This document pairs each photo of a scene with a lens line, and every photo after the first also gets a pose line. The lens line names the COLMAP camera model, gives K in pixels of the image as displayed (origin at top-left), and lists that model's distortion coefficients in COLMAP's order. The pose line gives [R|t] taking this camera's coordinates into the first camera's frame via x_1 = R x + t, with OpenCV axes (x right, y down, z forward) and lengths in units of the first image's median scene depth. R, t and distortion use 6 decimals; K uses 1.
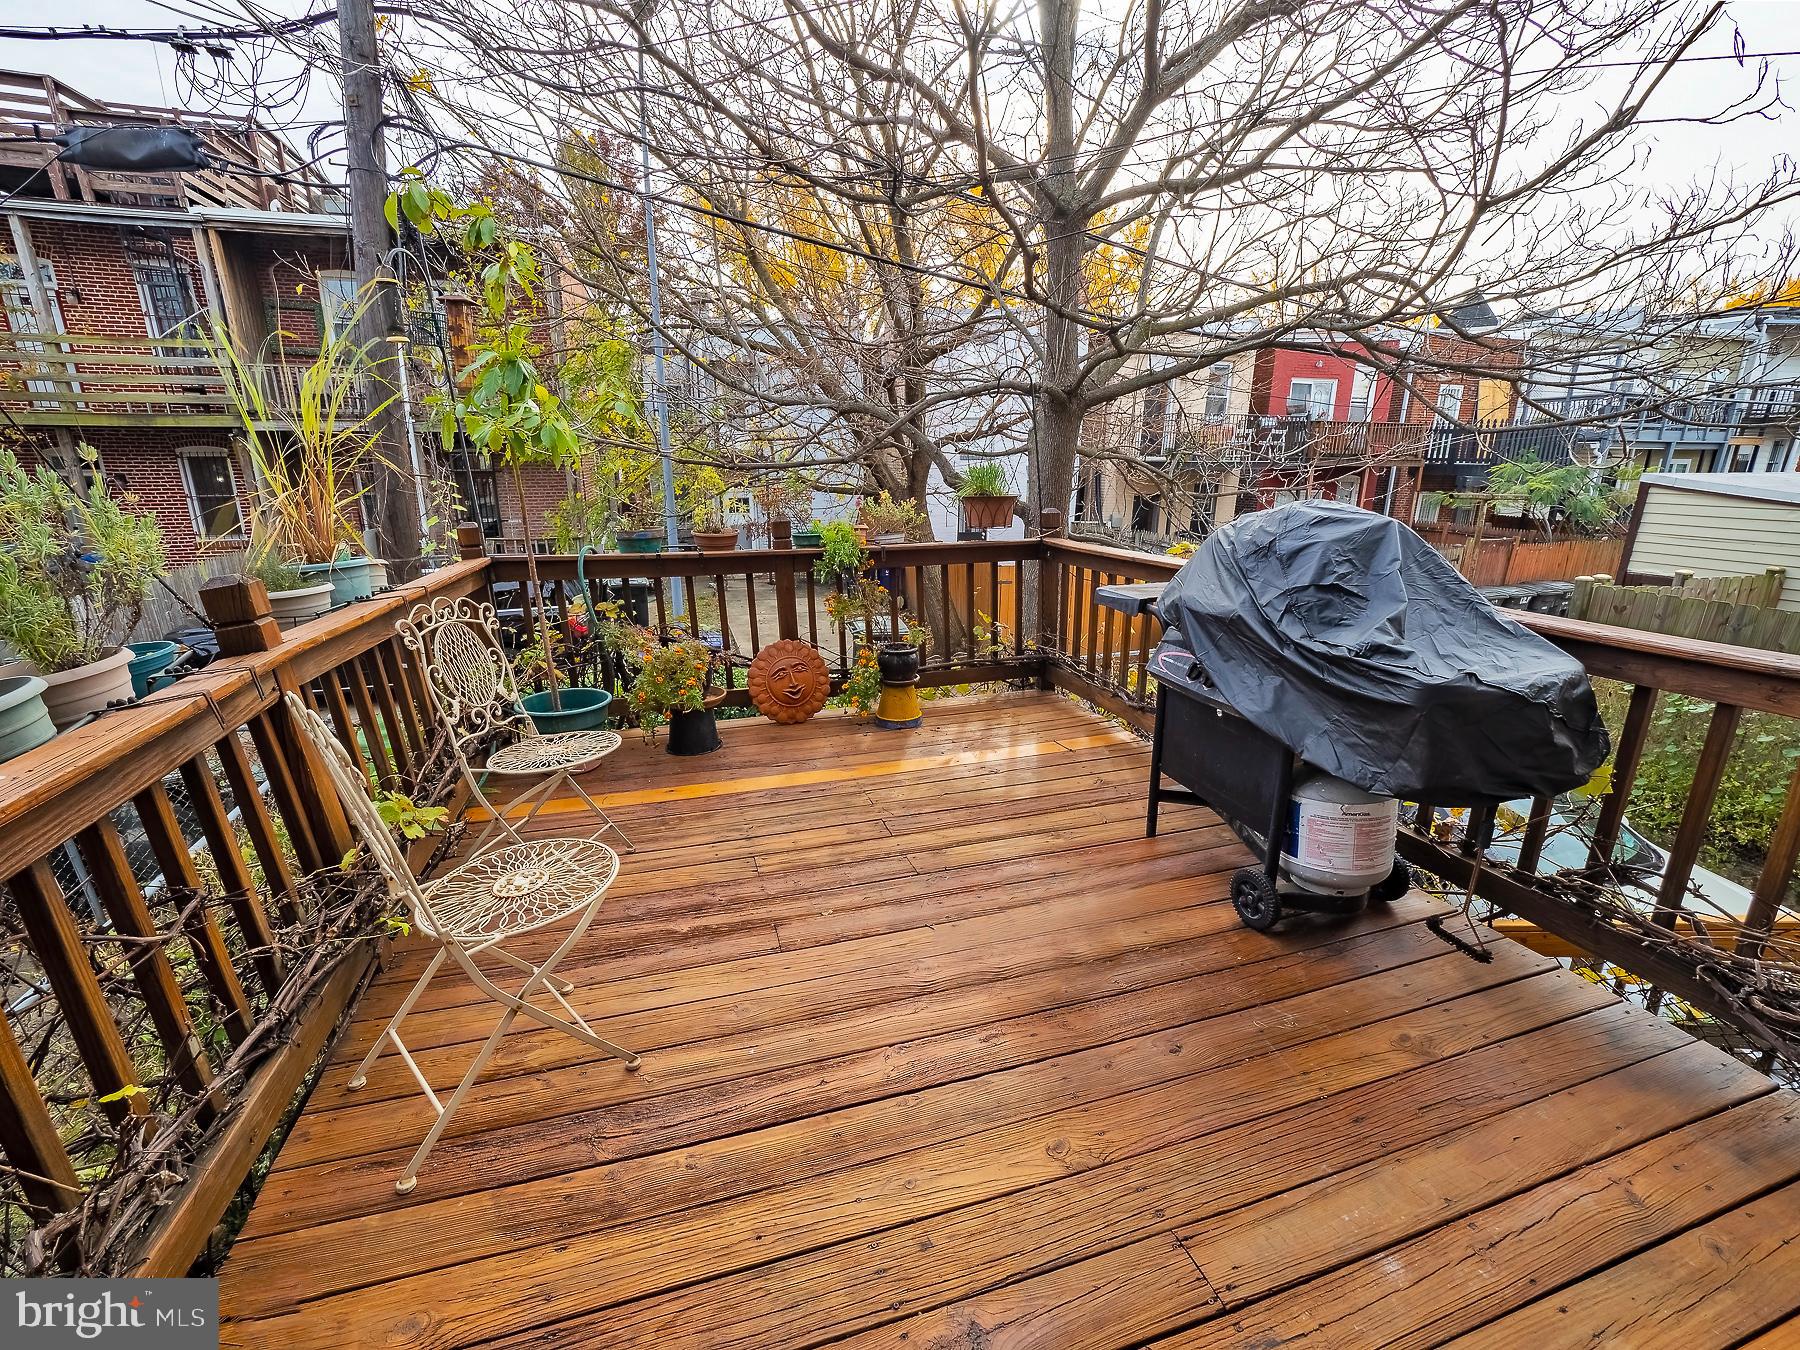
lens RADIAL K [[724.8, 0, 901.0], [0, 724.8, 667.7], [0, 0, 1]] dist [-0.003564, -0.000169]
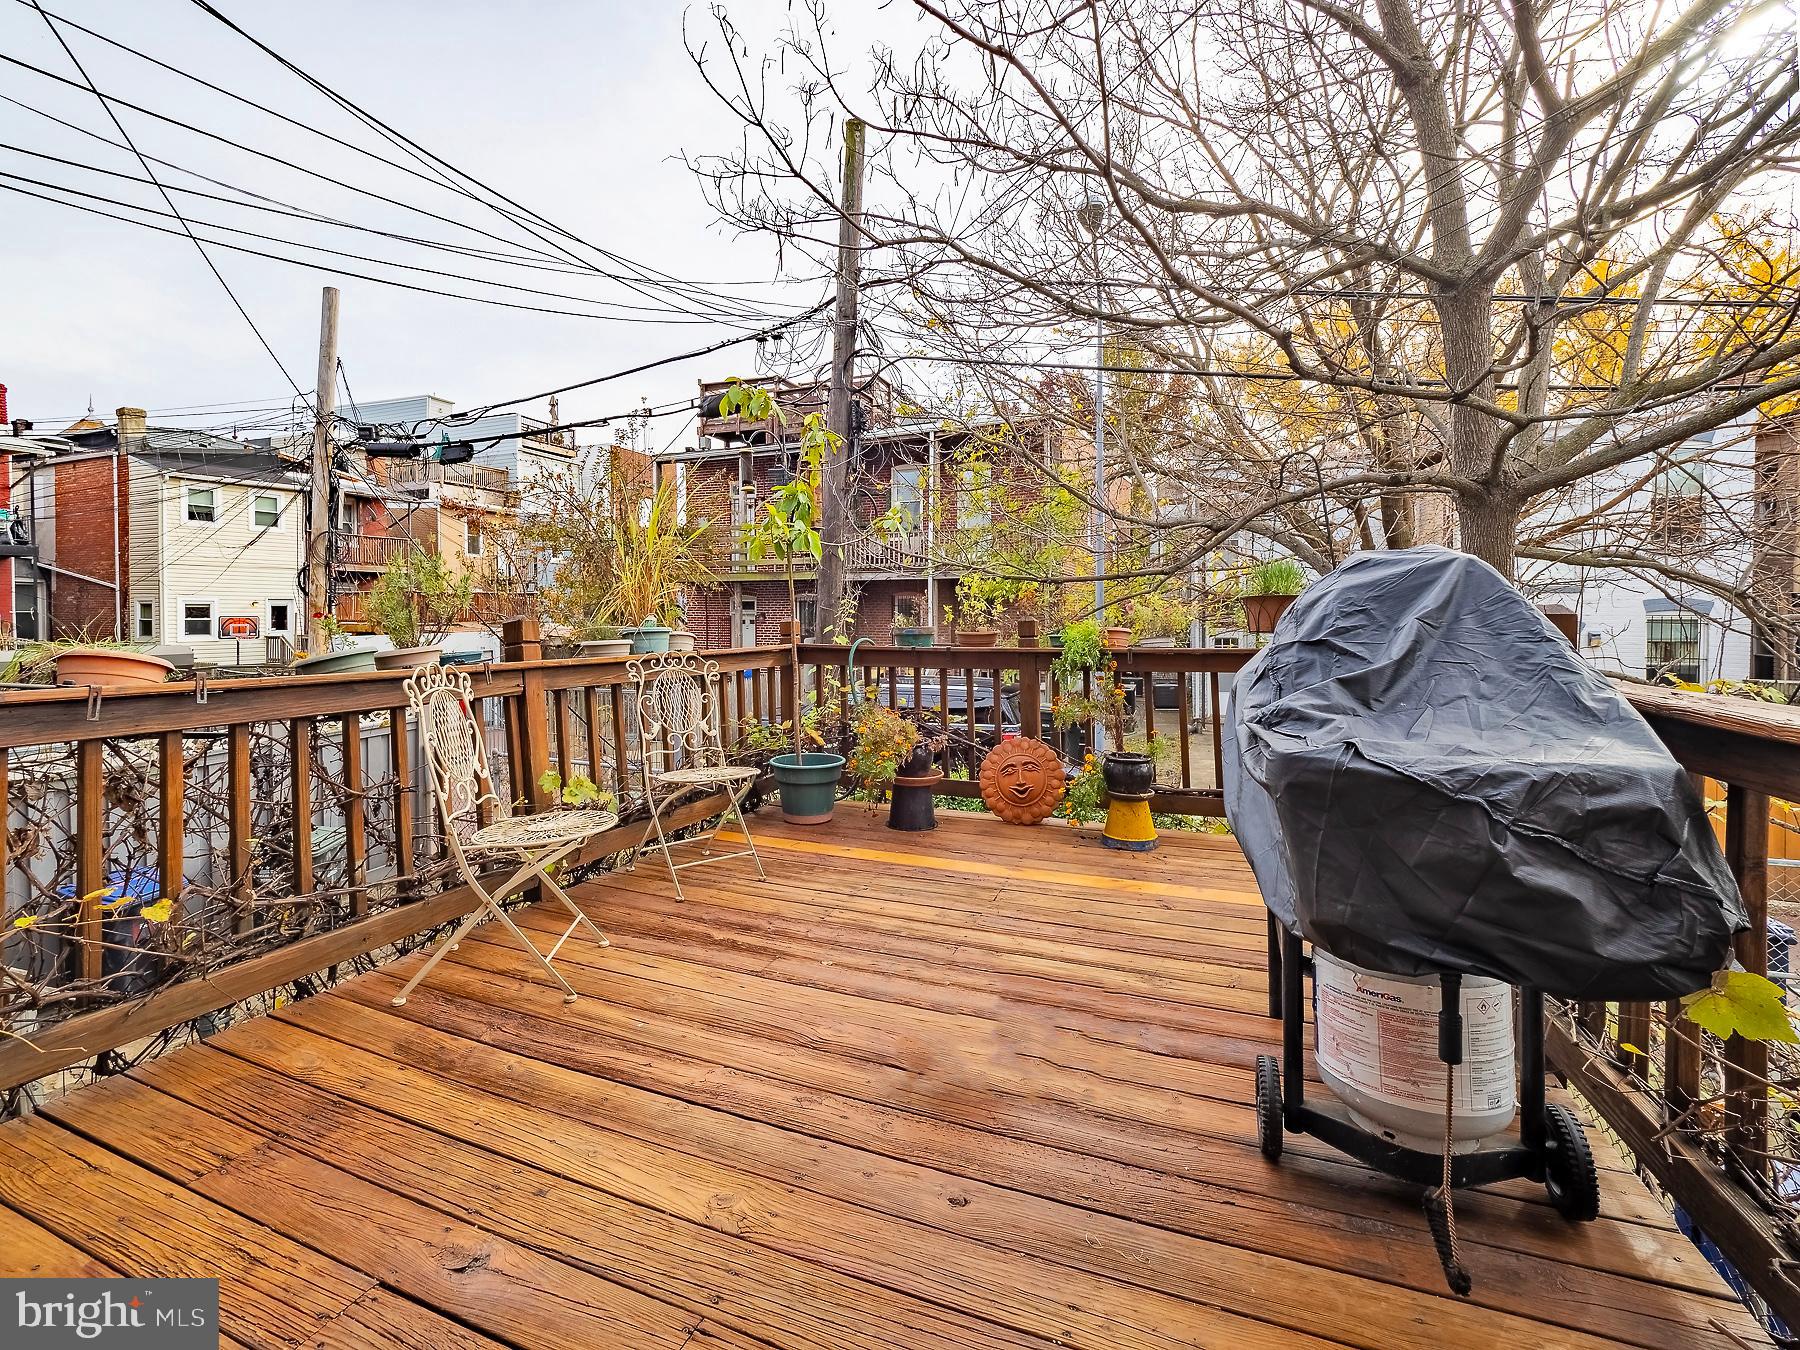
lens RADIAL K [[724.8, 0, 864.2], [0, 724.8, 619.8], [0, 0, 1]] dist [-0.003564, -0.000169]
pose [[0.797724, 0.006911, -0.602983, 0.558356], [-0.154381, 0.968951, -0.193135, 0.064397], [0.582926, 0.247157, 0.774022, 0.135663]]
